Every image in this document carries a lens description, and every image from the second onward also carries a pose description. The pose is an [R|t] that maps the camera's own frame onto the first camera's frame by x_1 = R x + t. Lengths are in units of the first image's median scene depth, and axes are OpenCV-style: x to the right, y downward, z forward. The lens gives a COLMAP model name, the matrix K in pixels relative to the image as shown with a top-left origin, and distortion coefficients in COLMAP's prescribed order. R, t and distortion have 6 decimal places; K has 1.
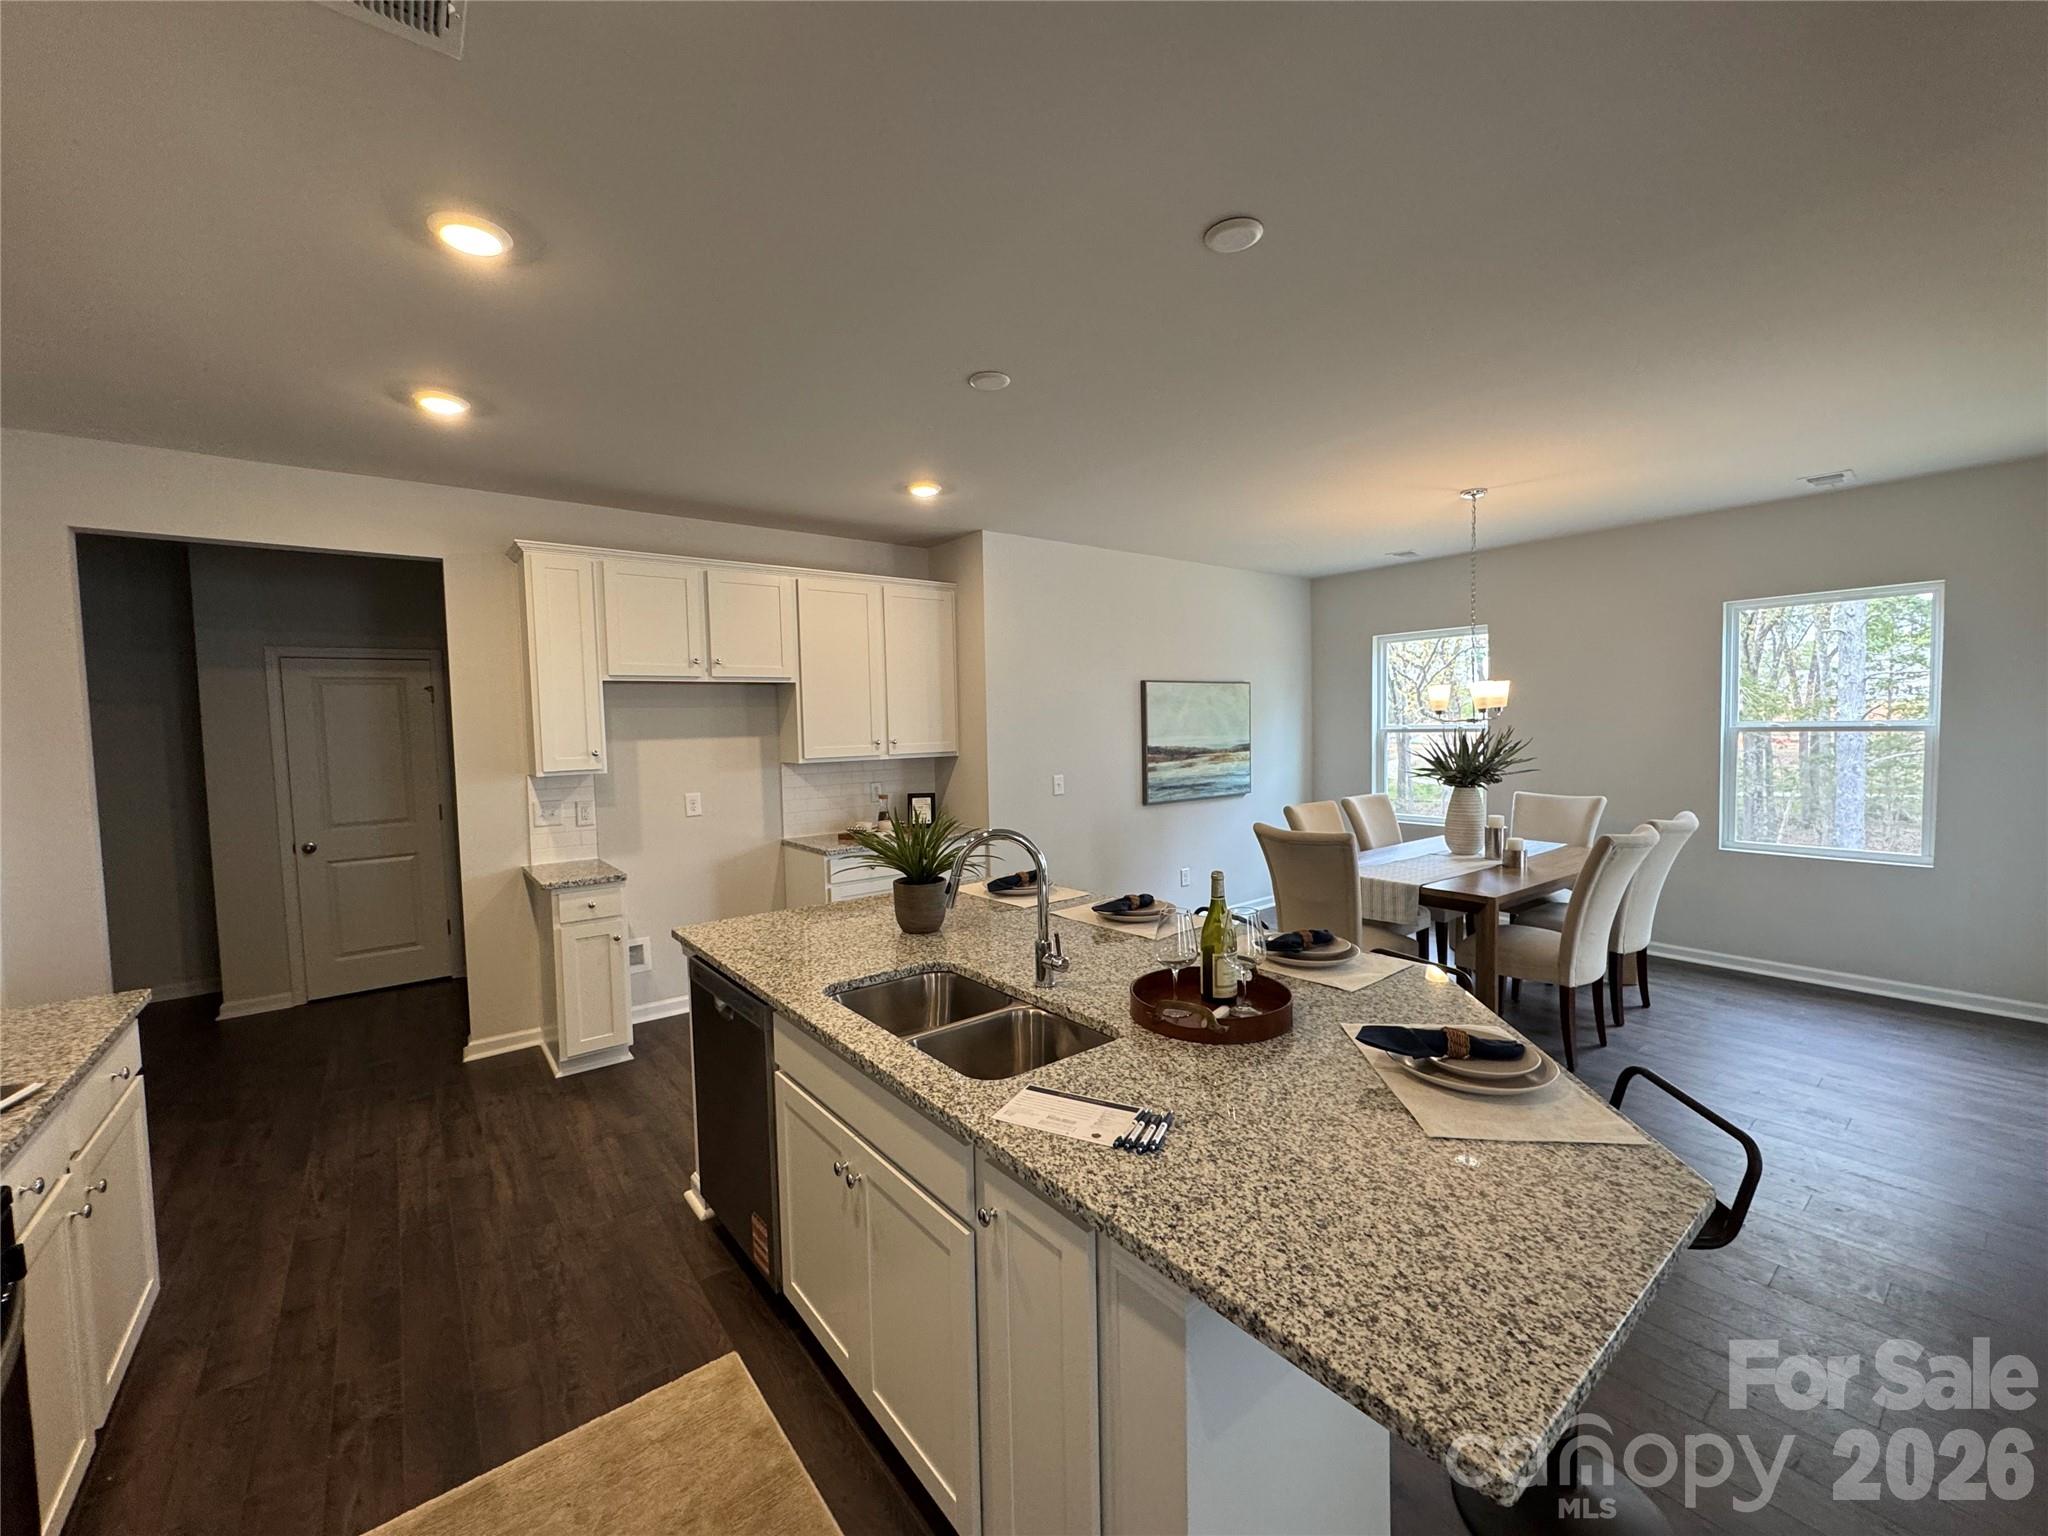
lens RADIAL K [[815.0, 0, 1023.6], [0, 815.0, 765.0], [0, 0, 1]] dist [-0.001232, -0.000029]
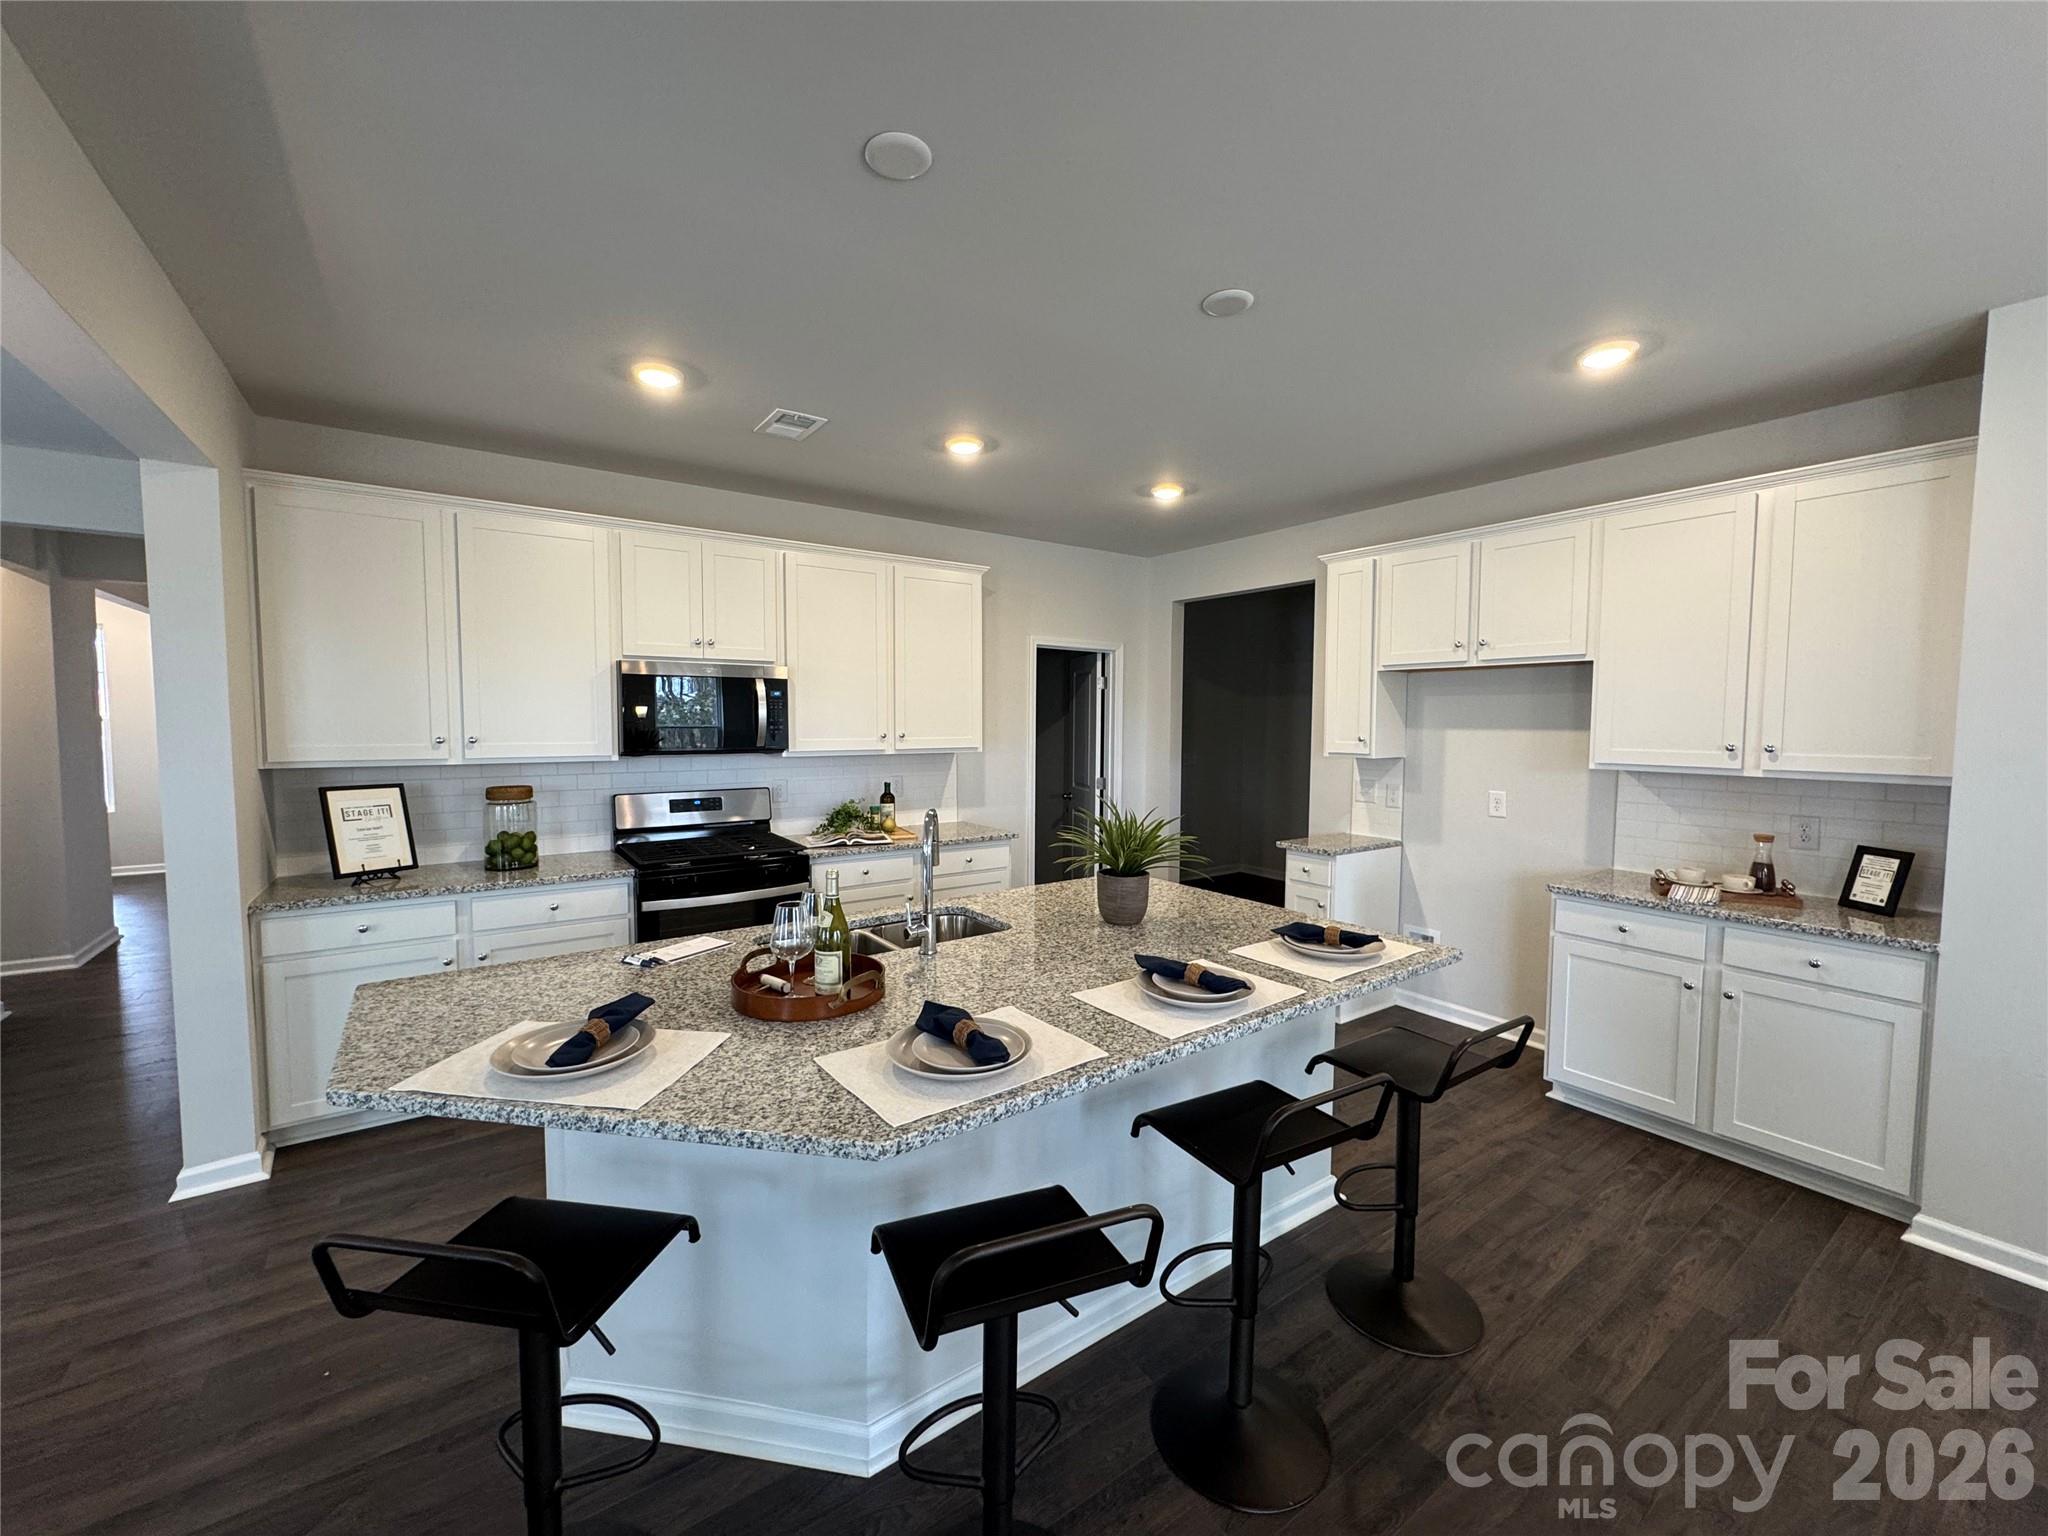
lens RADIAL K [[815.0, 0, 1023.6], [0, 815.0, 765.0], [0, 0, 1]] dist [-0.001232, -0.000029]
pose [[-0.045694, 0.080794, -0.995683, 0.539545], [-0.055359, 0.994988, 0.083278, -0.042328], [0.997420, 0.058925, -0.040992, 0.561051]]
